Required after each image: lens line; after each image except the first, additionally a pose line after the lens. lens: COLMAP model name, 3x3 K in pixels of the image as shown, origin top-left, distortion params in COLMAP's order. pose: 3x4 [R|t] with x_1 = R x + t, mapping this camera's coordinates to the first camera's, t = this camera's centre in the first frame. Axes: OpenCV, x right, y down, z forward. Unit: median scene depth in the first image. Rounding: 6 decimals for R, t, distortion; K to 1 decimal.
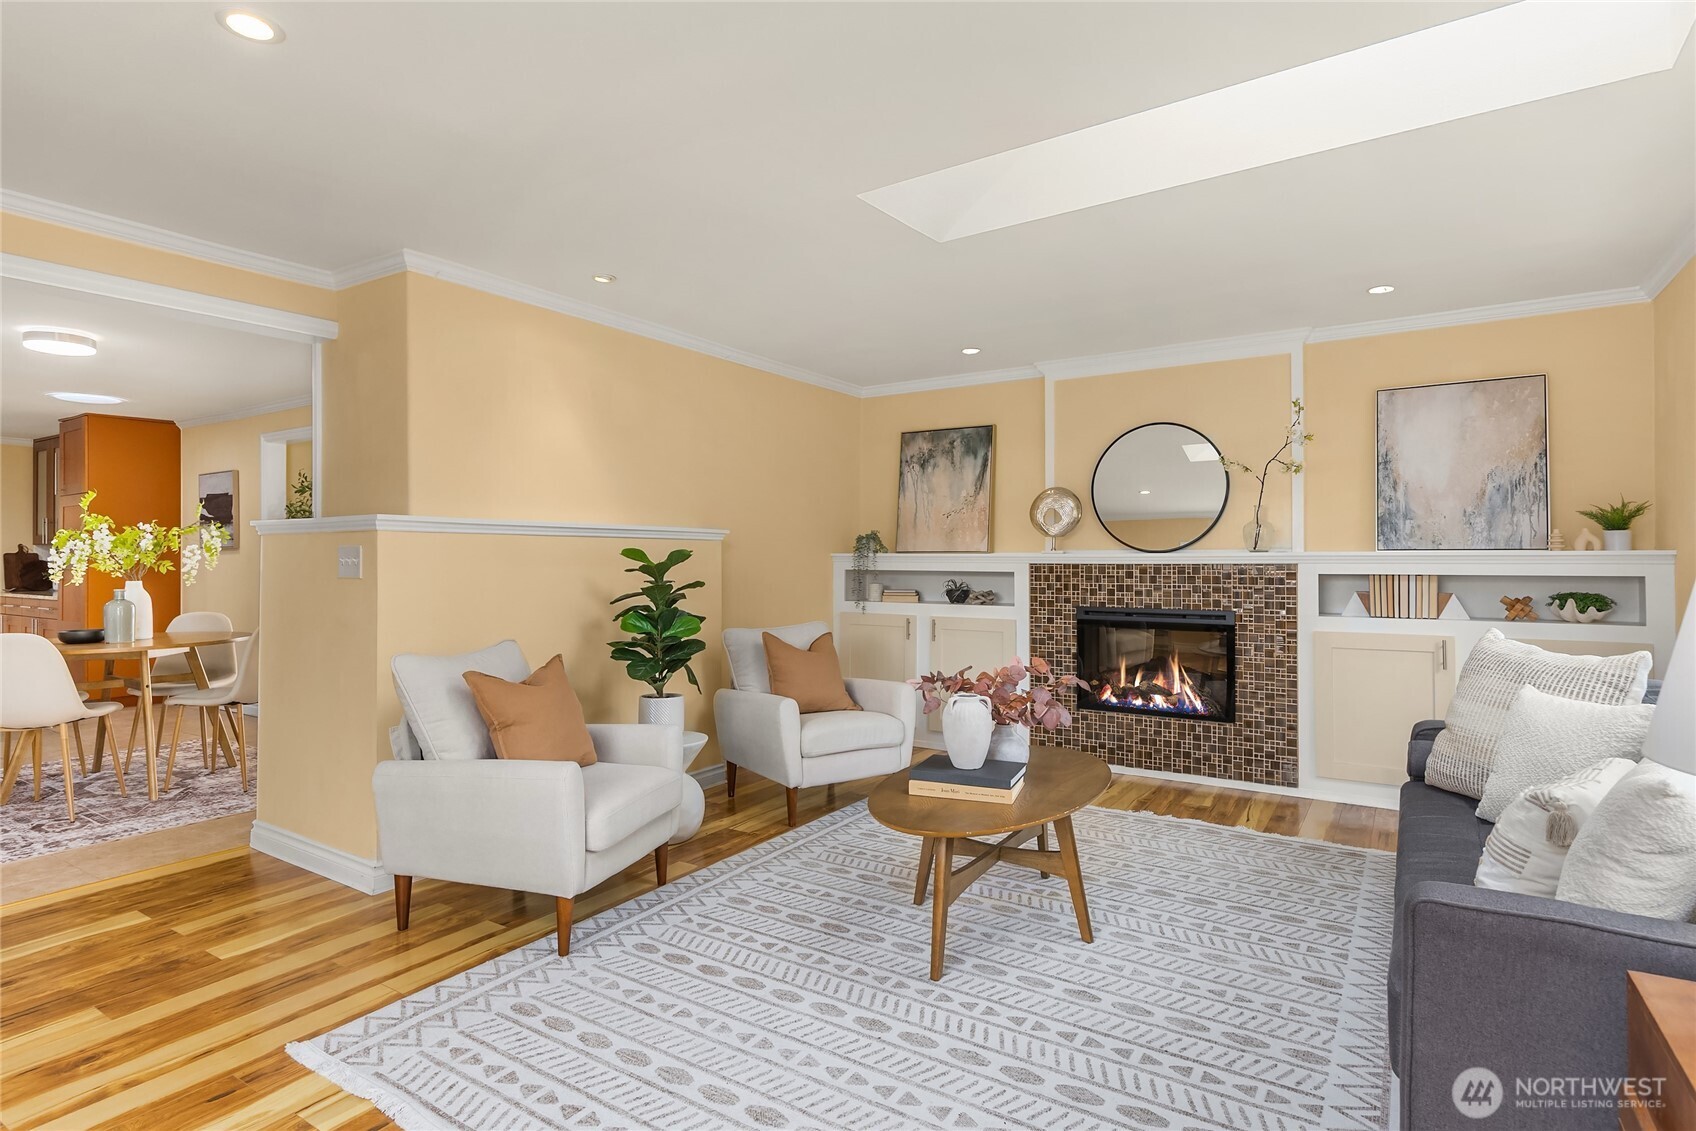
lens RADIAL K [[886.6, 0, 834.9], [0, 886.6, 557.0], [0, 0, 1]] dist [0.006073, 0.002315]
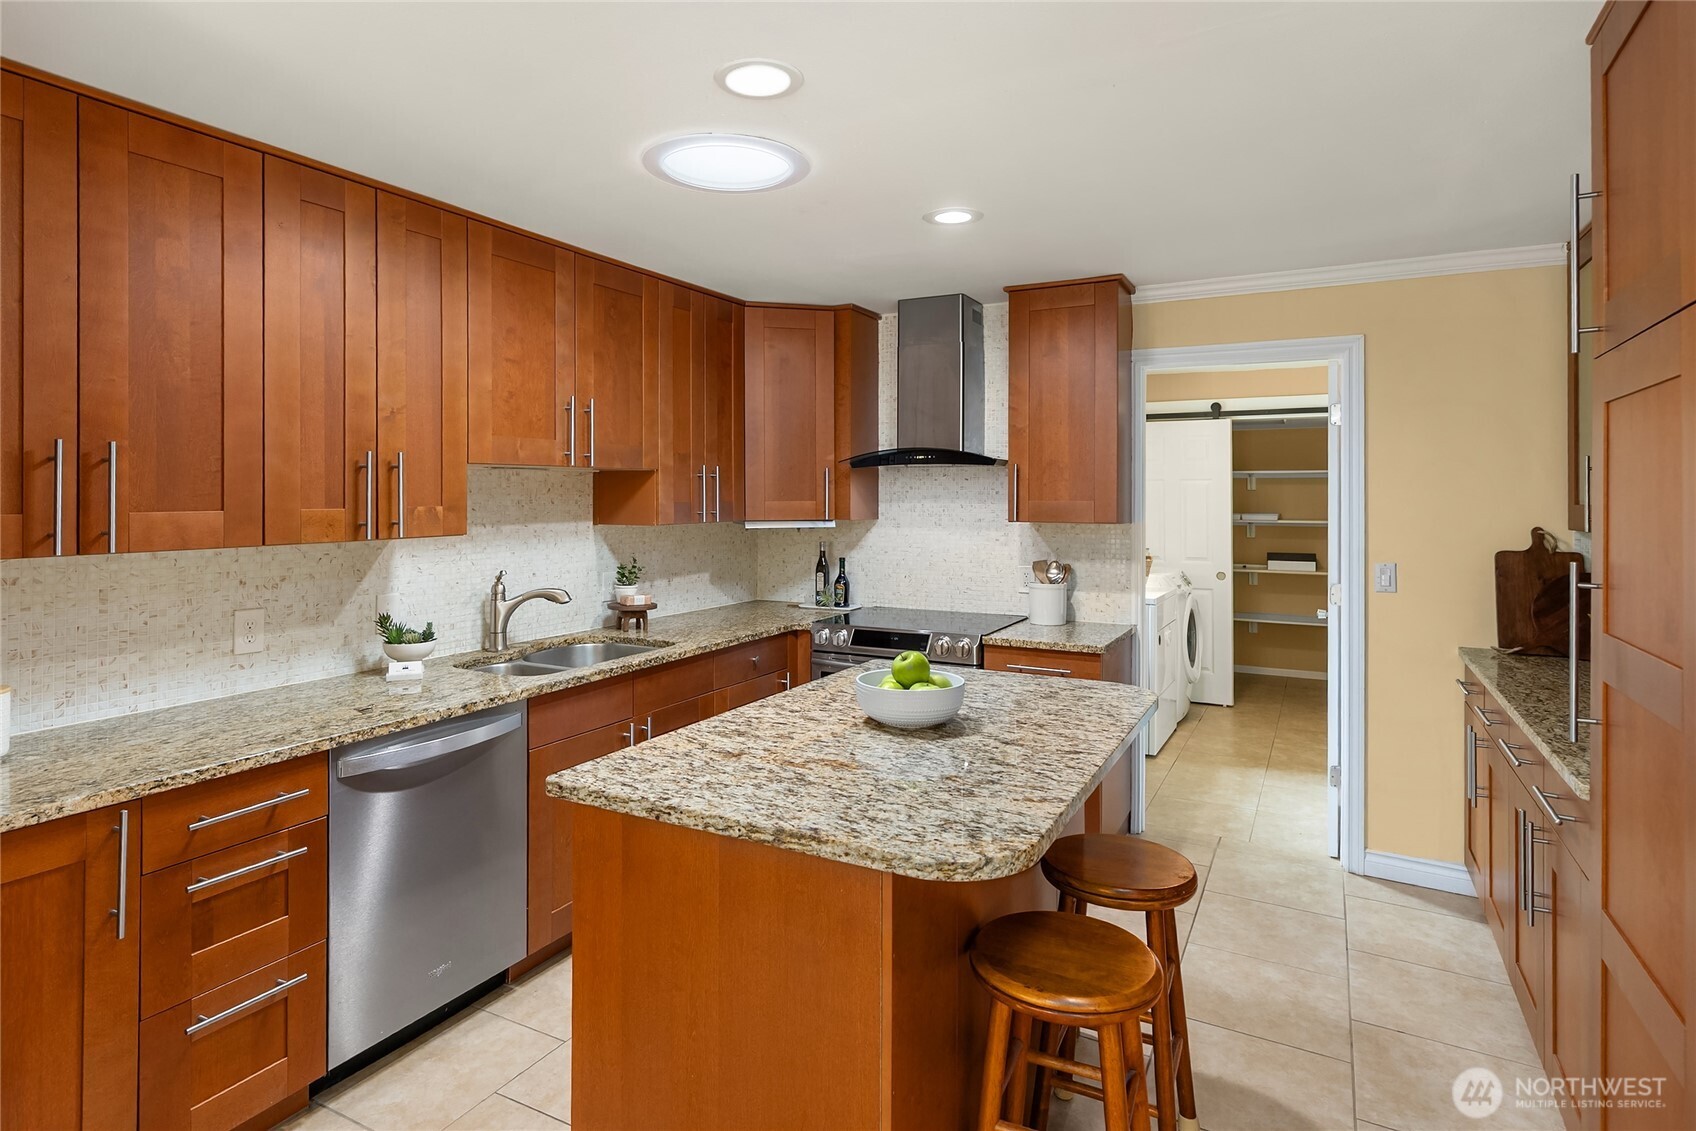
lens RADIAL K [[874.3, 0, 817.5], [0, 874.3, 483.8], [0, 0, 1]] dist [0.005107, 0.001622]
pose [[0.067164, -0.013160, -0.997655, -1.047611], [-0.000355, 0.999913, -0.013213, -0.050377], [0.997742, 0.001241, 0.067153, 1.247007]]
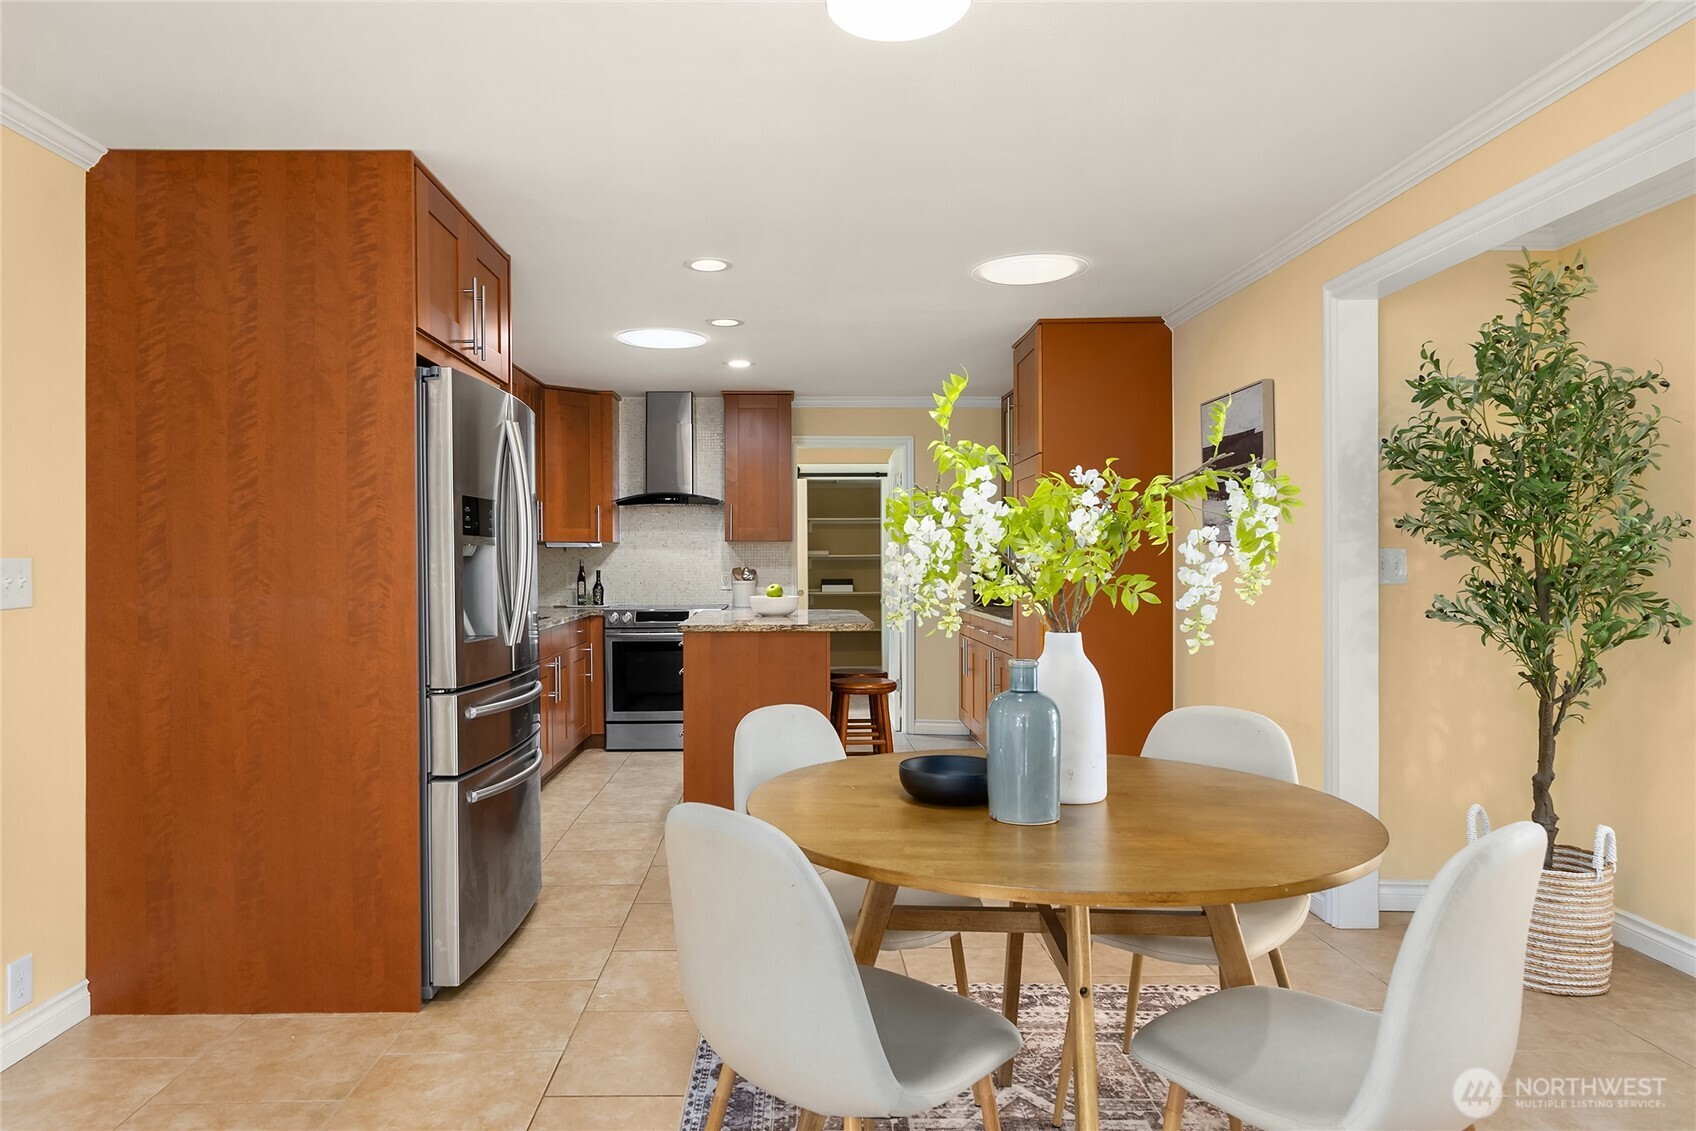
lens RADIAL K [[1059.4, 0, 818.9], [0, 1059.4, 588.5], [0, 0, 1]] dist [0.005048, 0.002105]
pose [[0.580366, 0.022381, -0.814048, -0.515663], [0.003379, 0.999547, 0.029890, -0.003371], [0.814349, -0.020098, 0.580028, 0.697868]]
